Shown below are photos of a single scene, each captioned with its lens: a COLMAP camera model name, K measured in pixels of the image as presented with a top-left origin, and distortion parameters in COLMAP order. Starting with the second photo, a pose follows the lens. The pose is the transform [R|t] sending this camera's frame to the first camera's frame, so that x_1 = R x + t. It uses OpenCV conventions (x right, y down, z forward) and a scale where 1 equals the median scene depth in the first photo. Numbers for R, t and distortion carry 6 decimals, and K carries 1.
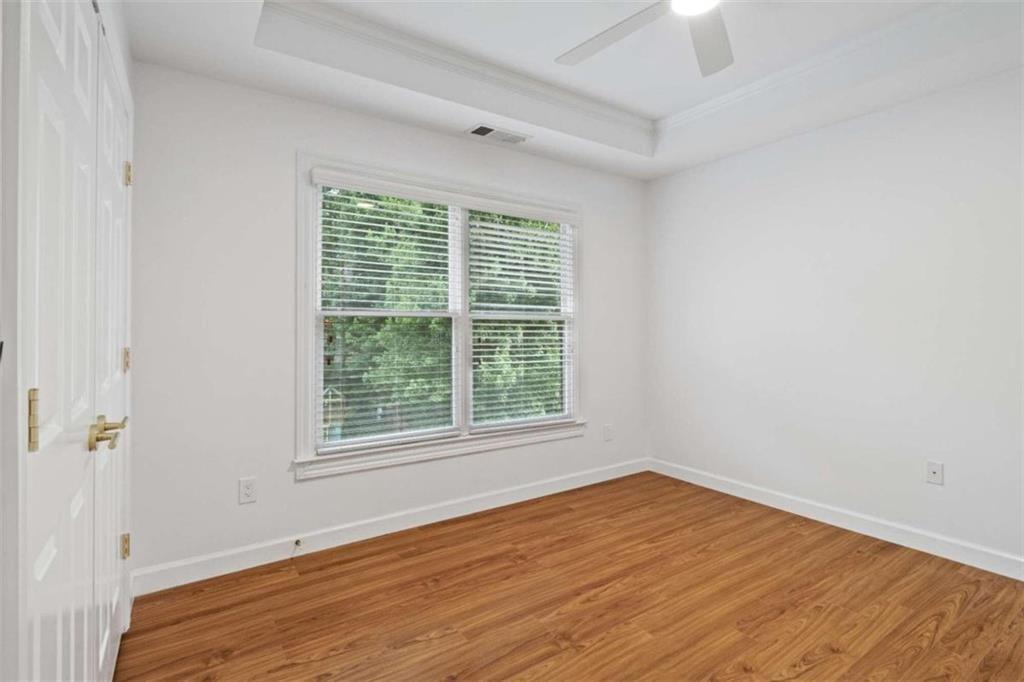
lens RADIAL K [[509.0, 0, 511.7], [0, 509.0, 327.8], [0, 0, 1]] dist [-0.002427, -0.000382]
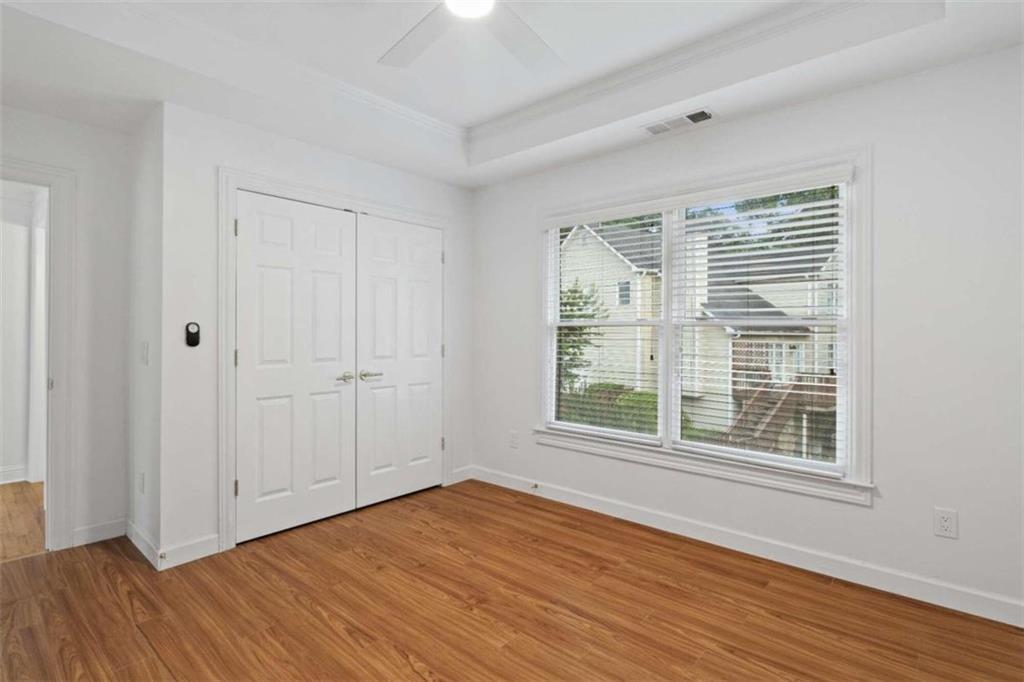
lens RADIAL K [[508.4, 0, 512.0], [0, 508.4, 341.0], [0, 0, 1]] dist [-0.002550, -0.000482]
pose [[0.227572, 0.013332, -0.973670, 0.933977], [-0.006048, 0.999906, 0.012278, -0.001521], [0.973743, 0.003094, 0.227631, 0.600345]]
